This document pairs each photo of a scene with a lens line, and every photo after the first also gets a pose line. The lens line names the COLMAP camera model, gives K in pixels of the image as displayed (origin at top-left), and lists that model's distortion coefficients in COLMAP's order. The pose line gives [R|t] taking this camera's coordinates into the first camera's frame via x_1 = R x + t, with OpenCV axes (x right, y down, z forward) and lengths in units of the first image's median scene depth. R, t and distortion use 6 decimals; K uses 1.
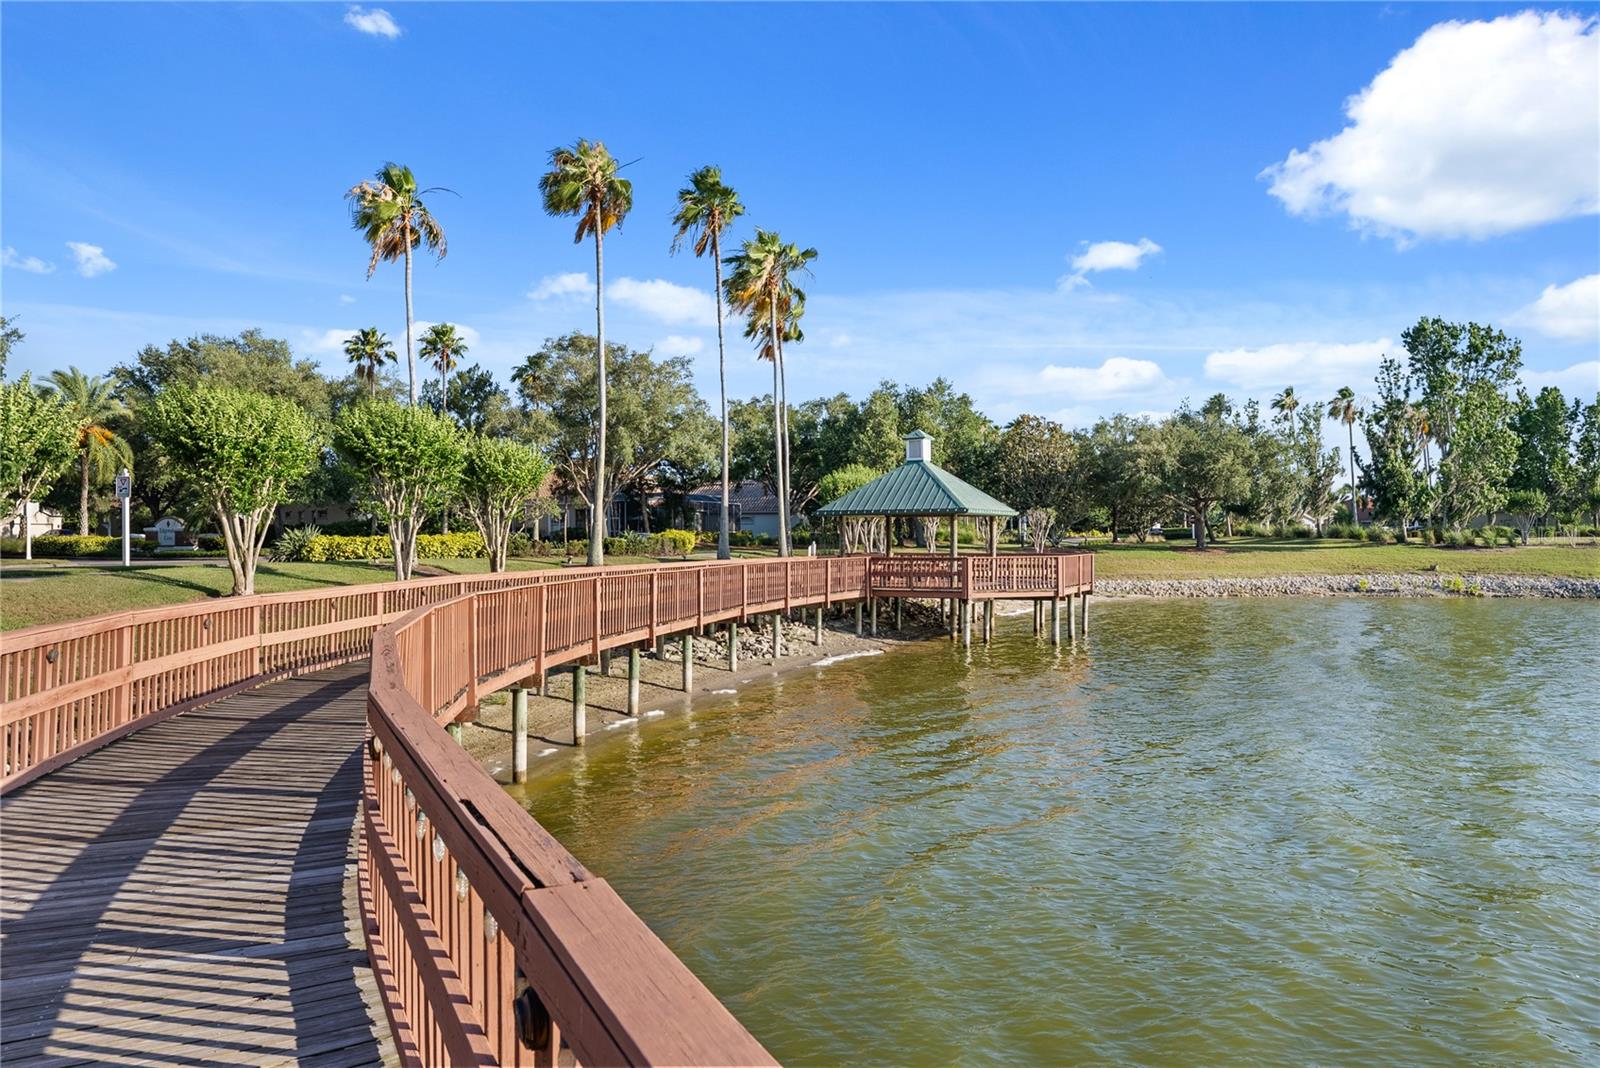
lens RADIAL K [[1091.1, 0, 795.2], [0, 1091.1, 539.2], [0, 0, 1]] dist [0.005064, -0.000364]
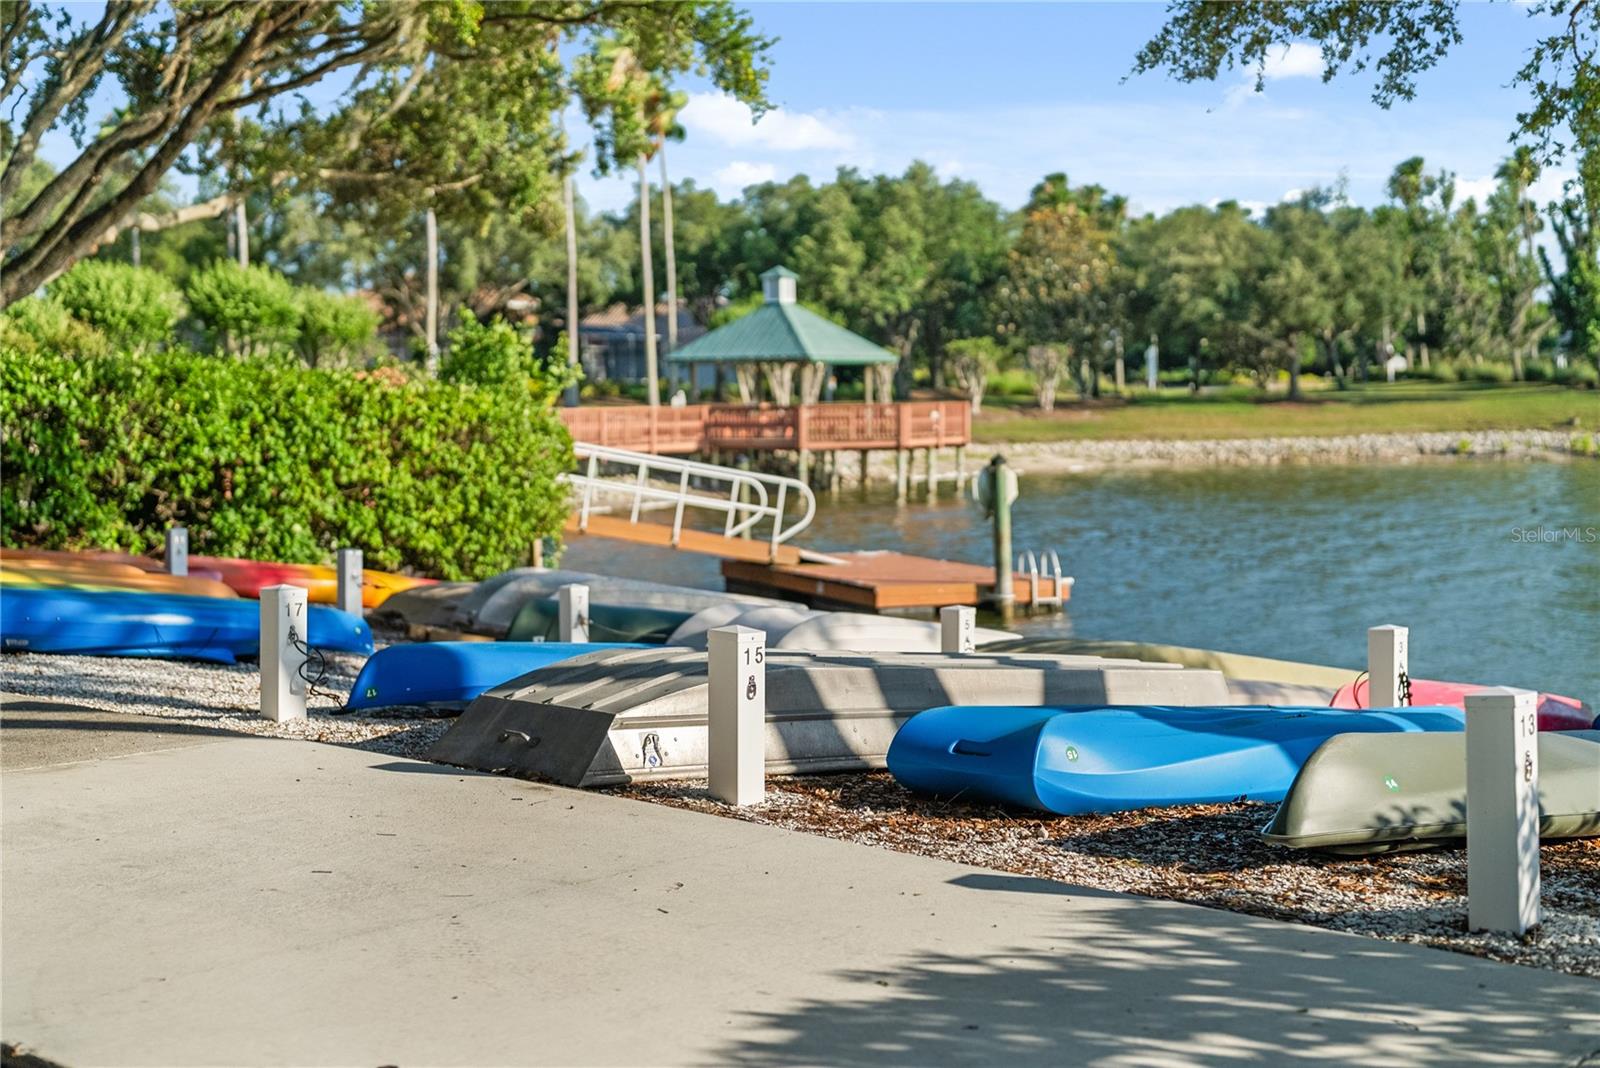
lens RADIAL K [[2309.3, 0, 799.7], [0, 2309.3, 533.6], [0, 0, 1]] dist [0.011307, 0.000000]
pose [[0.999270, -0.006561, -0.037636, 0.114953], [0.008798, 0.998185, 0.059578, 0.003404], [0.037176, -0.059866, 0.997514, -0.531754]]
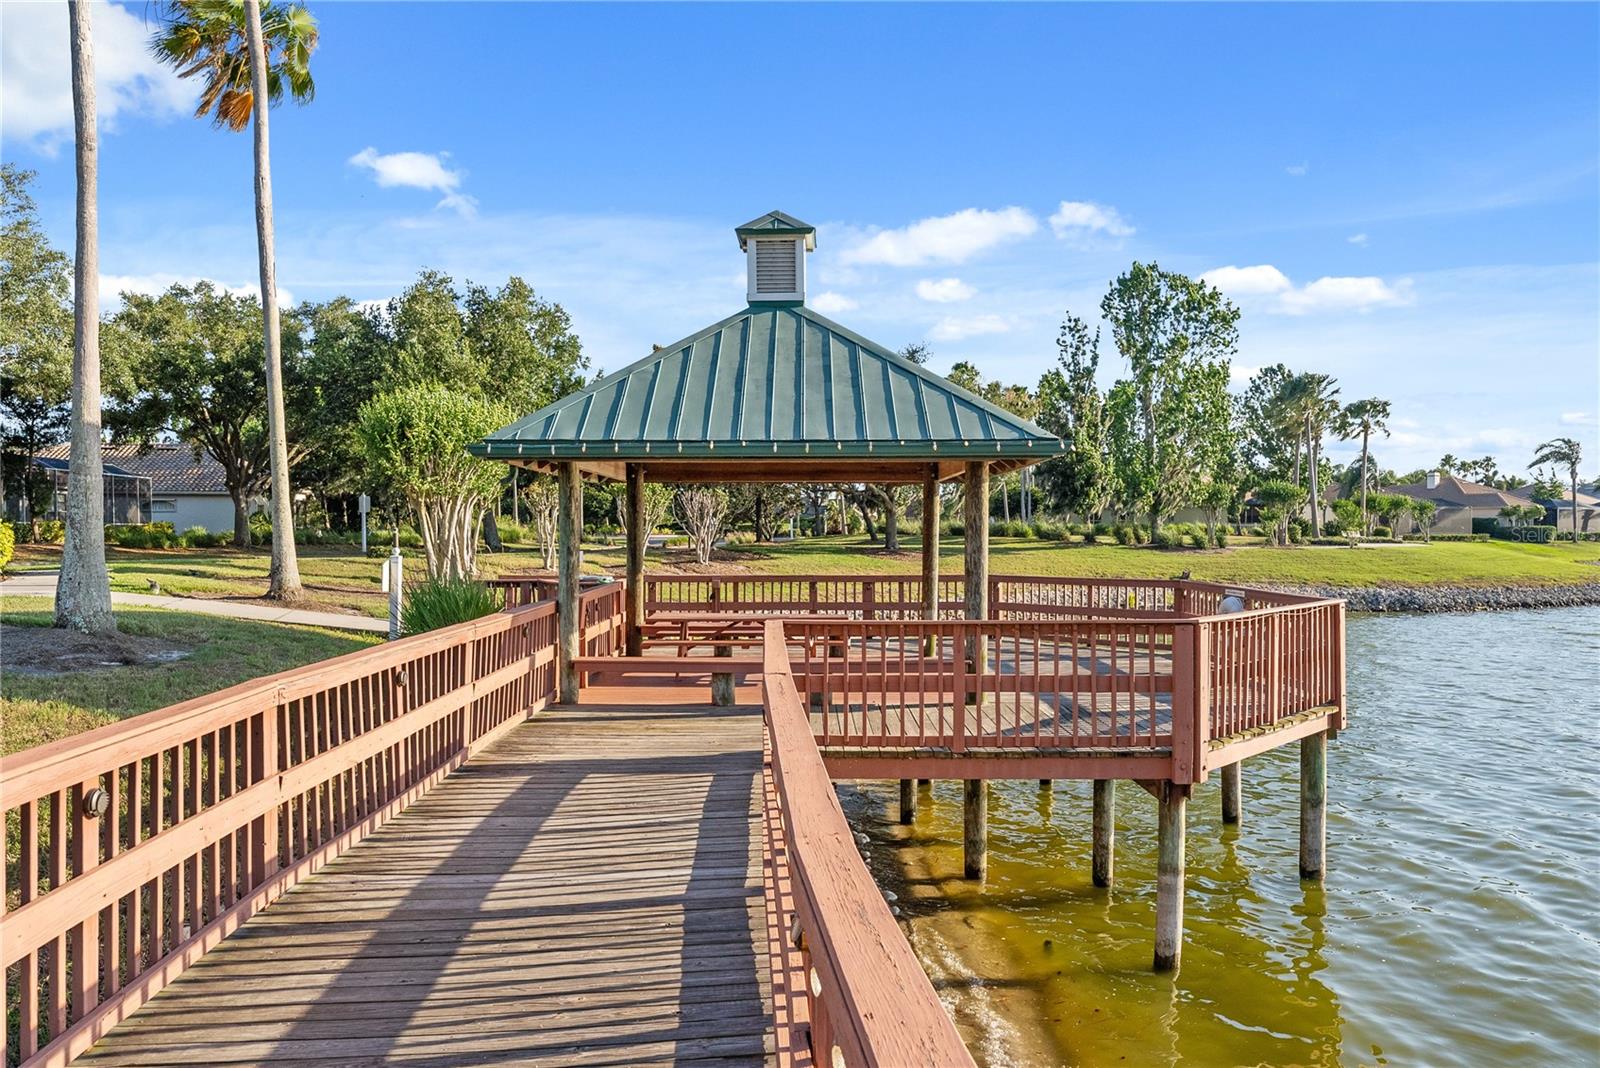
lens RADIAL K [[1091.1, 0, 804.1], [0, 1091.1, 549.4], [0, 0, 1]] dist [0.005064, -0.000364]
pose [[0.882368, -0.005127, 0.470532, -0.021385], [-0.001060, 0.999916, 0.012883, -0.001484], [-0.470559, -0.011866, 0.882289, 0.405769]]
